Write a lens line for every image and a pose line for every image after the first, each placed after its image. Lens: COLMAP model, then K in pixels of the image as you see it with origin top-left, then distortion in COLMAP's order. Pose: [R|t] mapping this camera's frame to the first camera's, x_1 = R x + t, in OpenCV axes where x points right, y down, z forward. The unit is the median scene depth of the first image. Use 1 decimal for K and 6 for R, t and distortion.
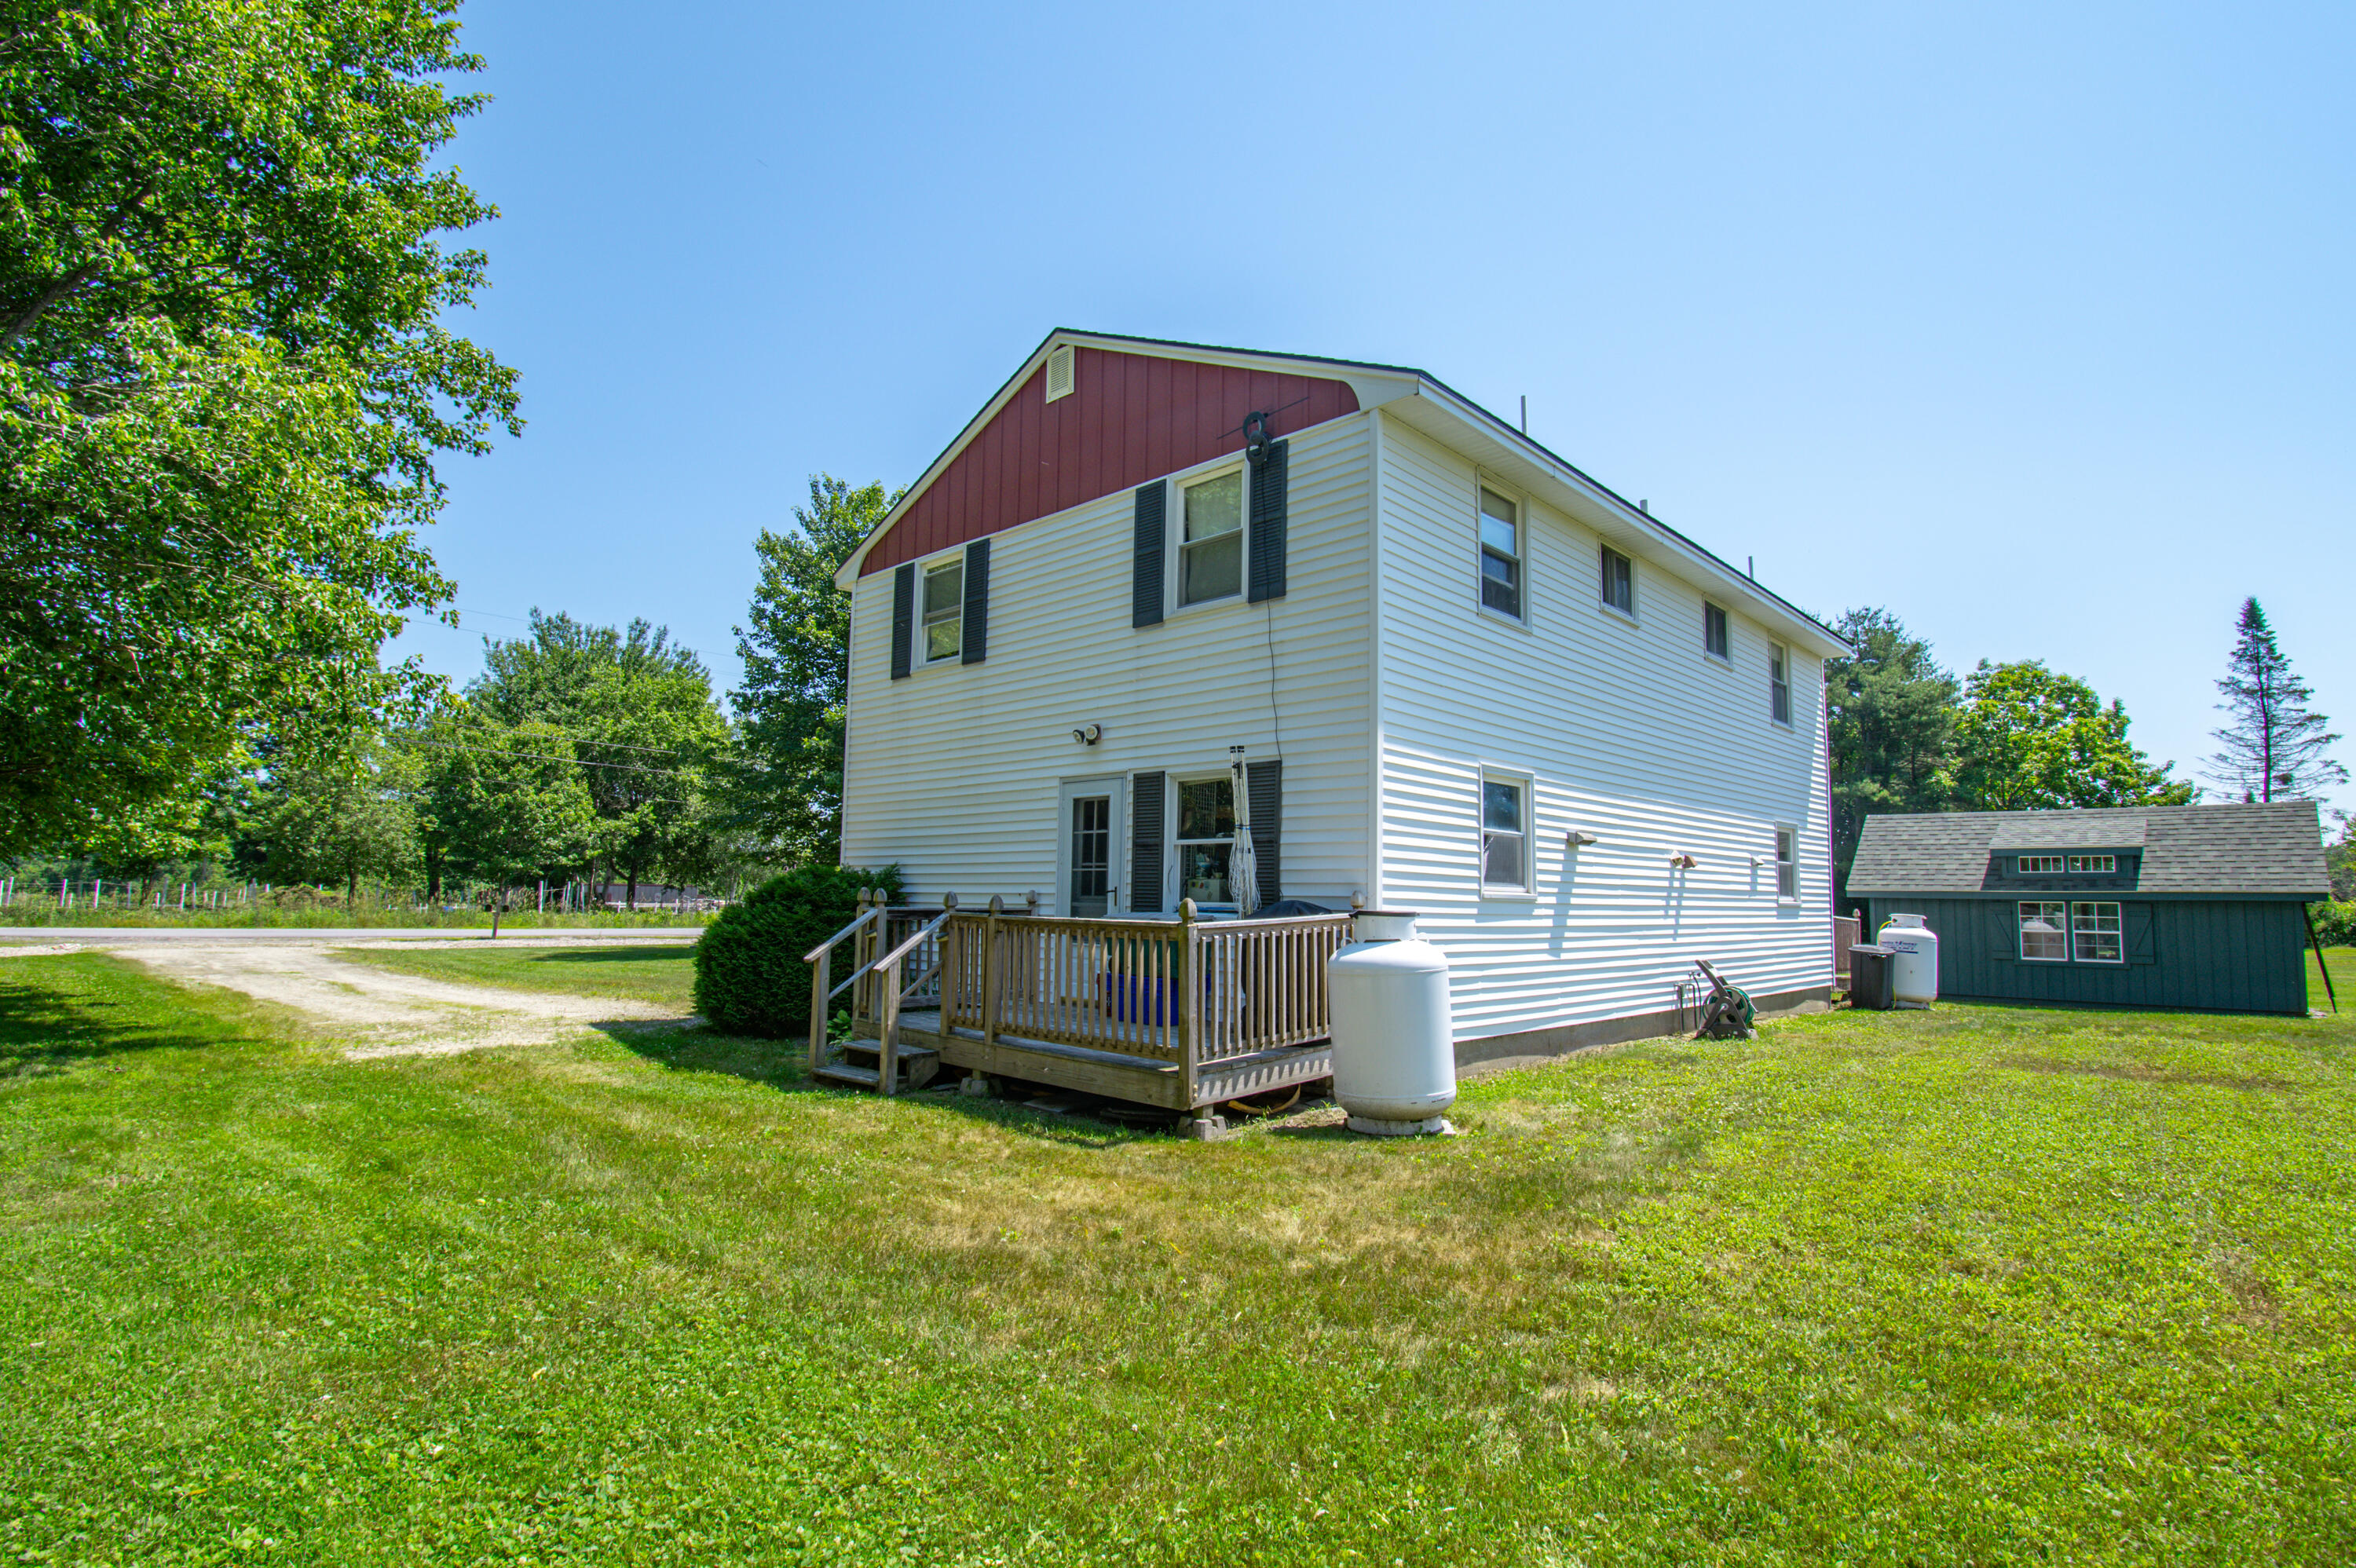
lens RADIAL K [[1141.8, 0, 1170.7], [0, 1141.8, 814.9], [0, 0, 1]] dist [0.000069, 0.000127]
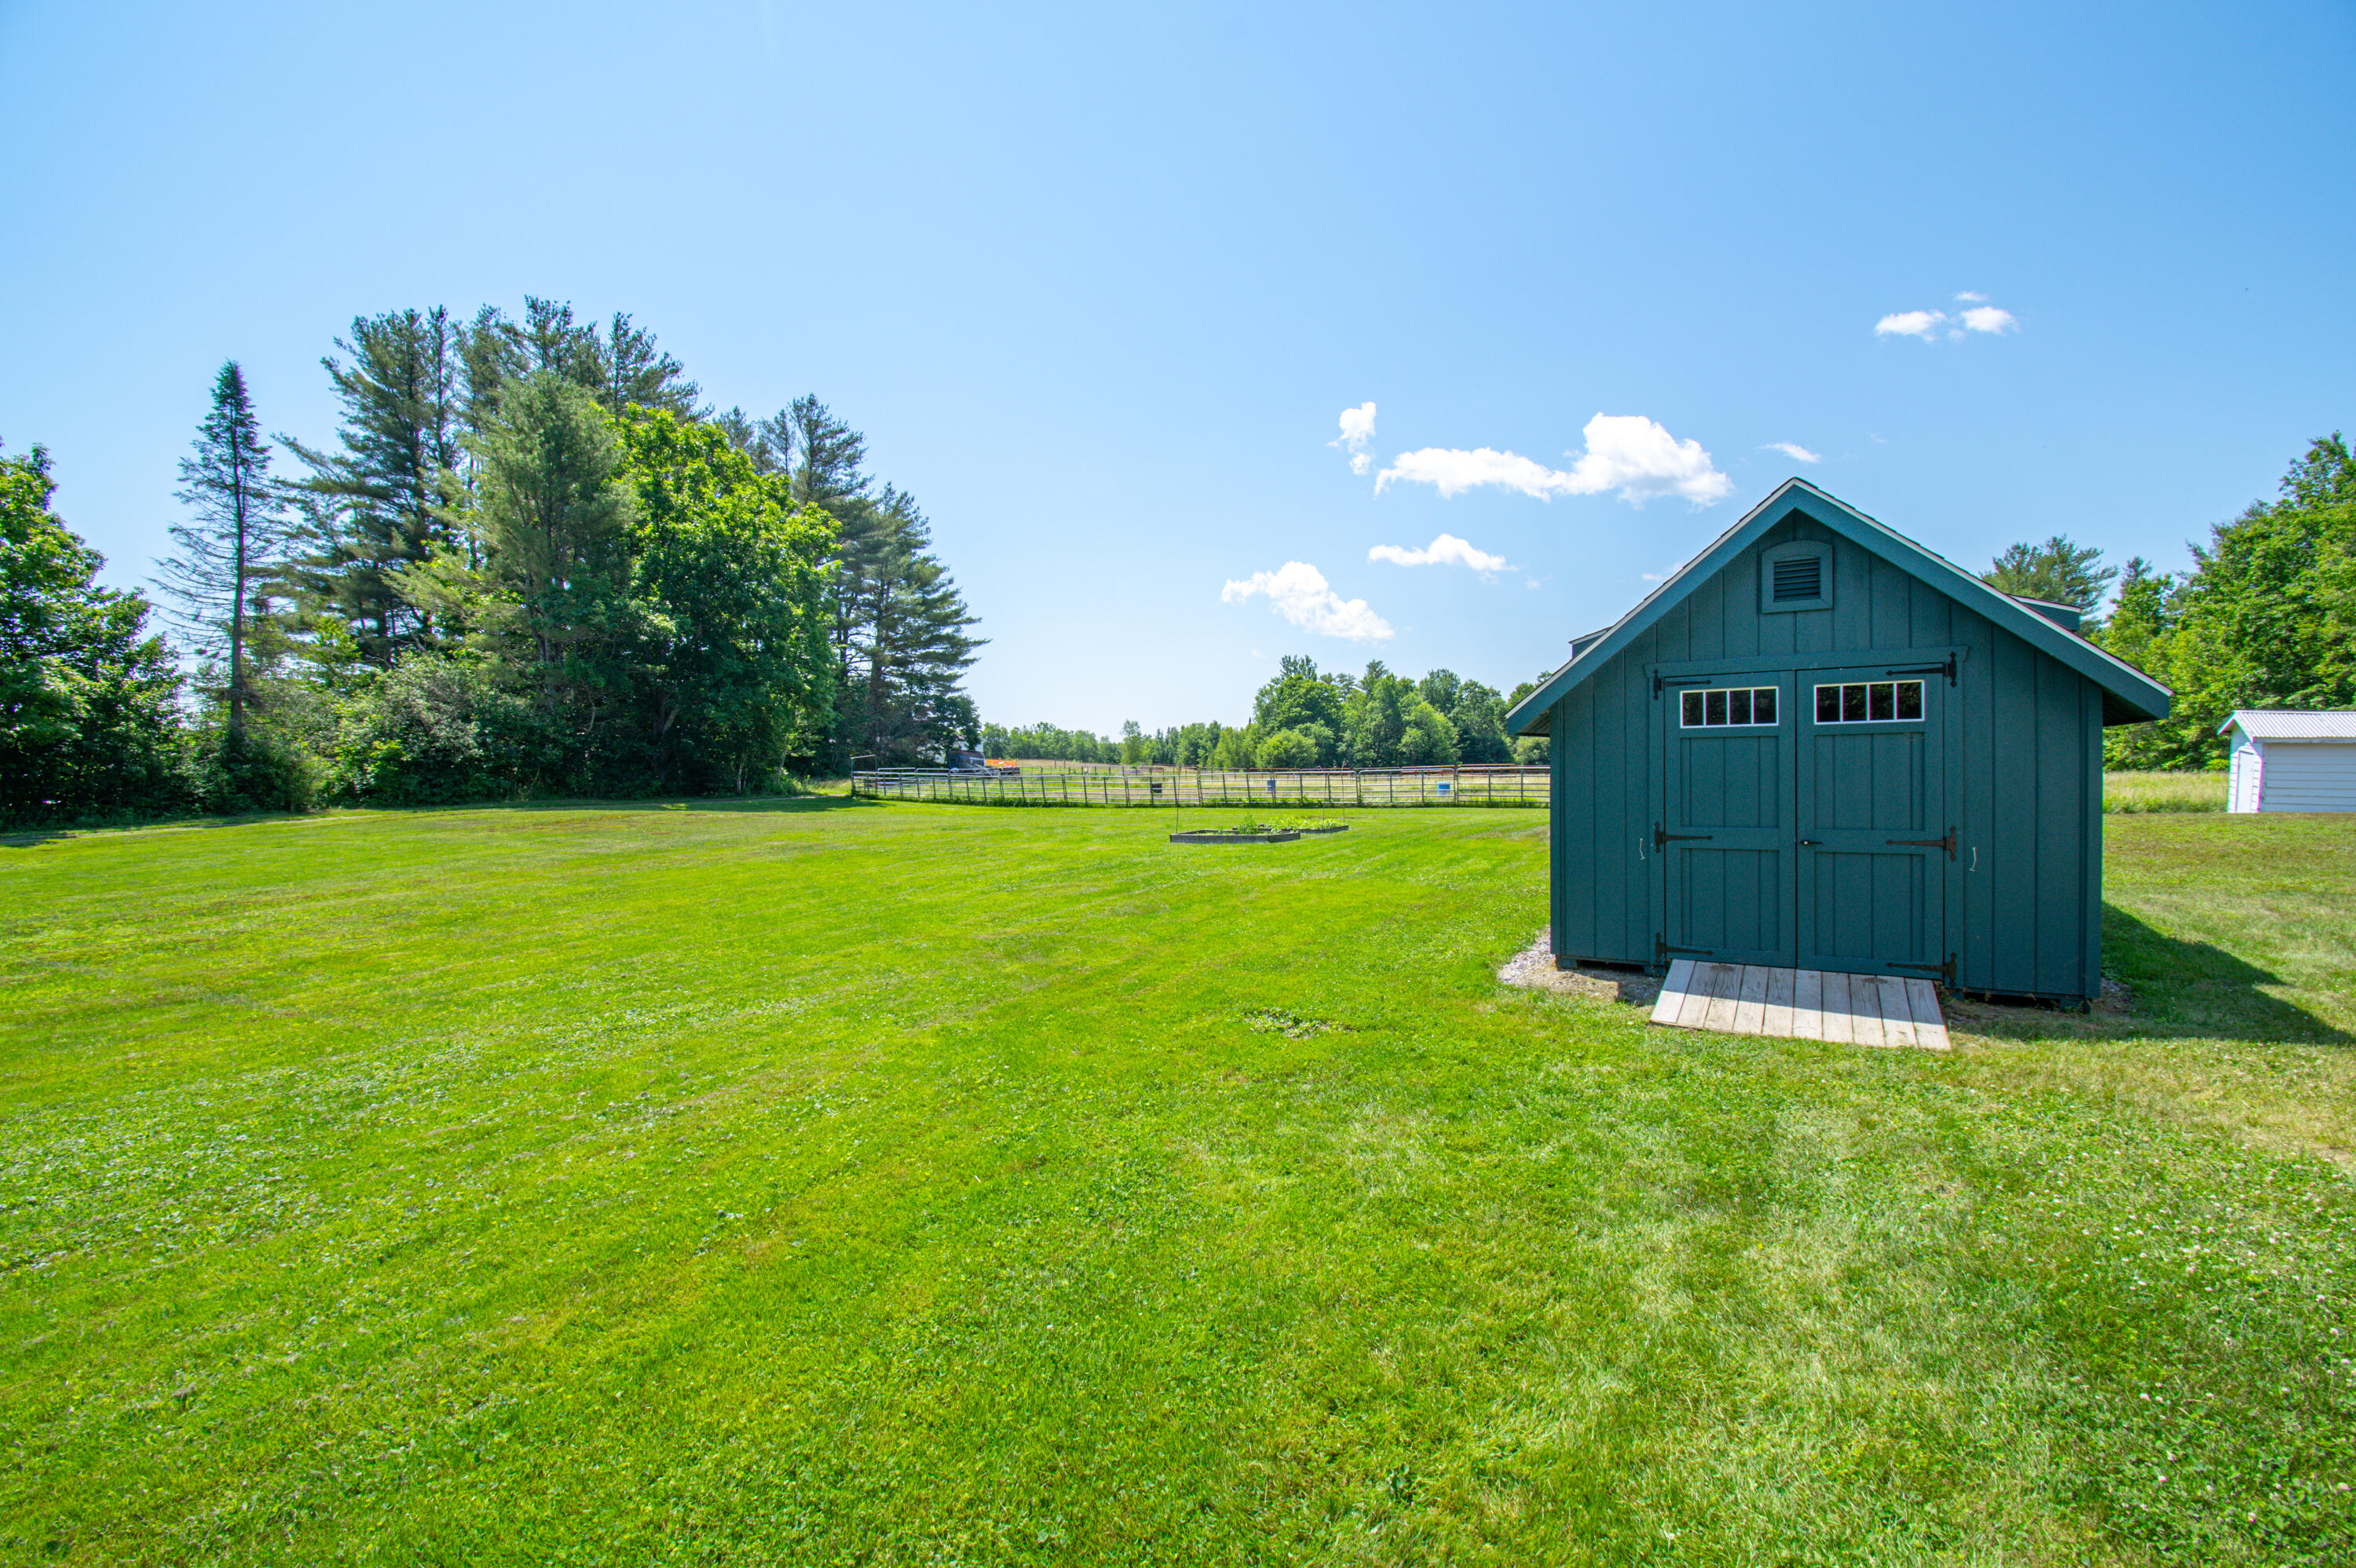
lens RADIAL K [[1031.7, 0, 1187.5], [0, 1031.7, 788.7], [0, 0, 1]] dist [0.020745, -0.027617]
pose [[-0.179797, -0.039205, 0.982922, 0.738267], [-0.063628, 0.997577, 0.028151, 0.196338], [-0.981644, -0.057480, -0.181856, 2.547795]]
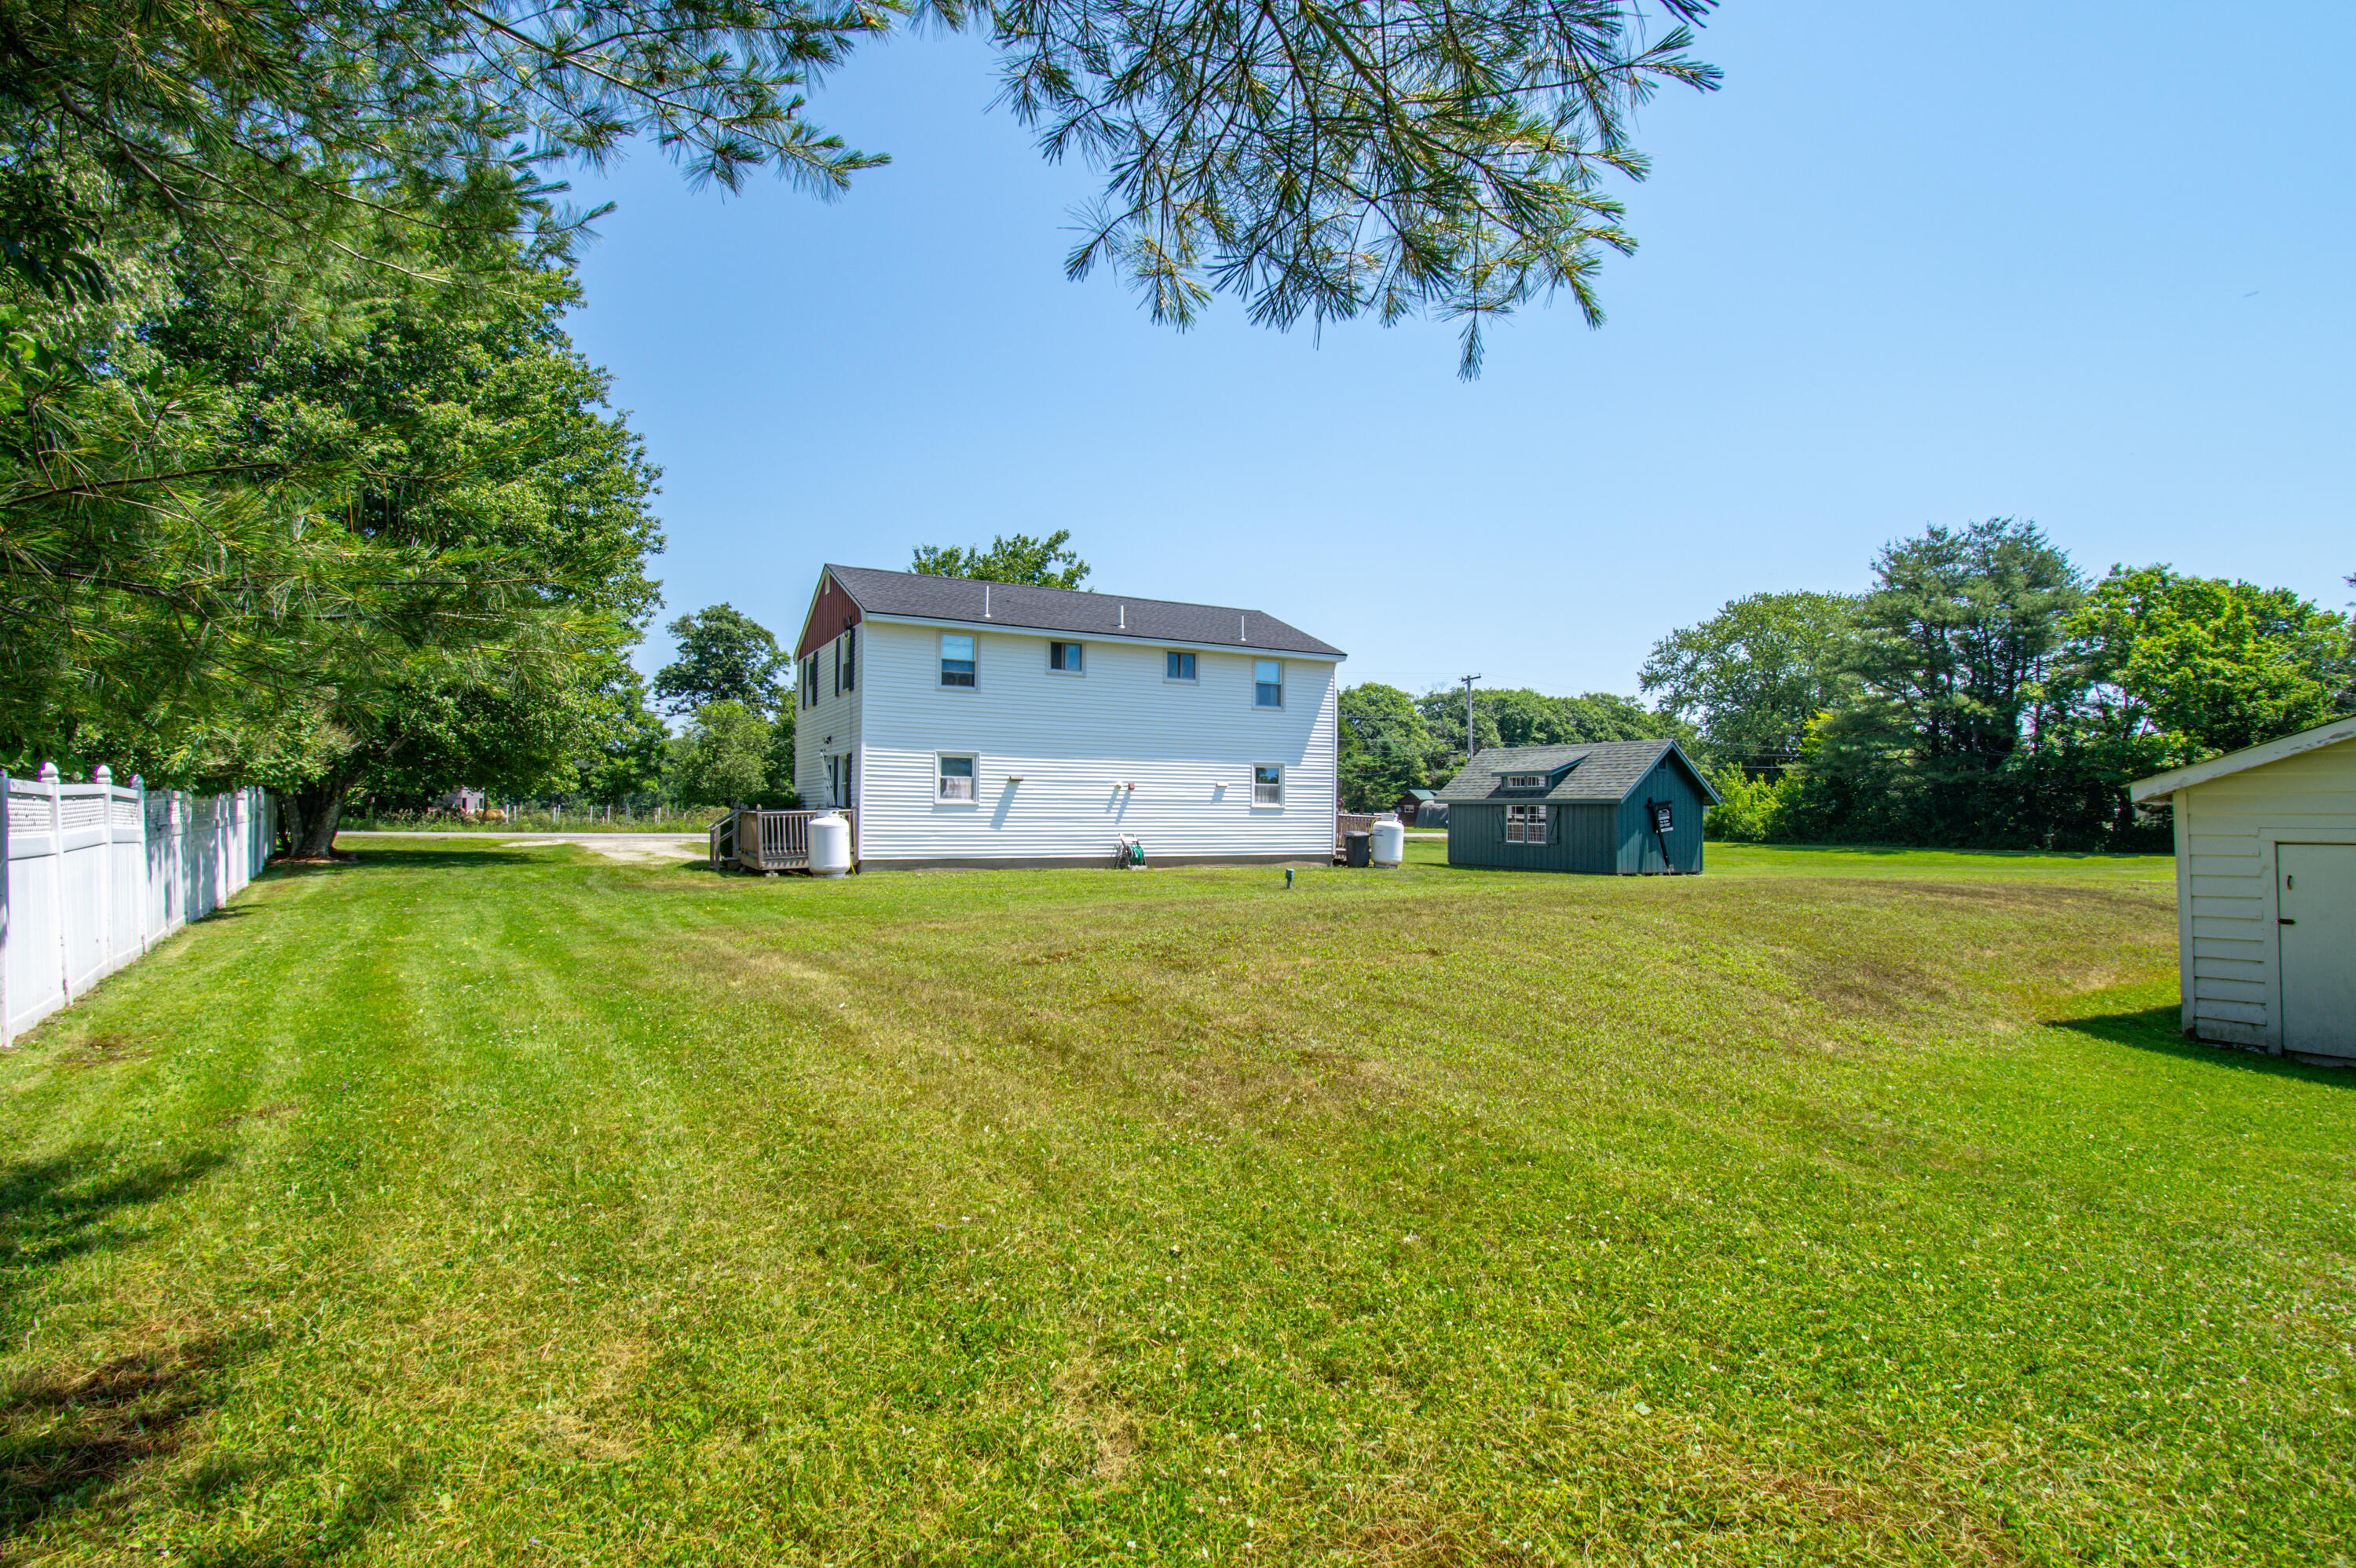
lens RADIAL K [[1136.8, 0, 1178.0], [0, 1136.8, 784.0], [0, 0, 1]] dist [-0.001385, -0.000080]
pose [[0.951979, -0.015772, -0.305758, 1.449749], [0.028979, 0.998830, 0.038702, -0.049636], [0.304790, -0.045704, 0.951322, -1.147330]]
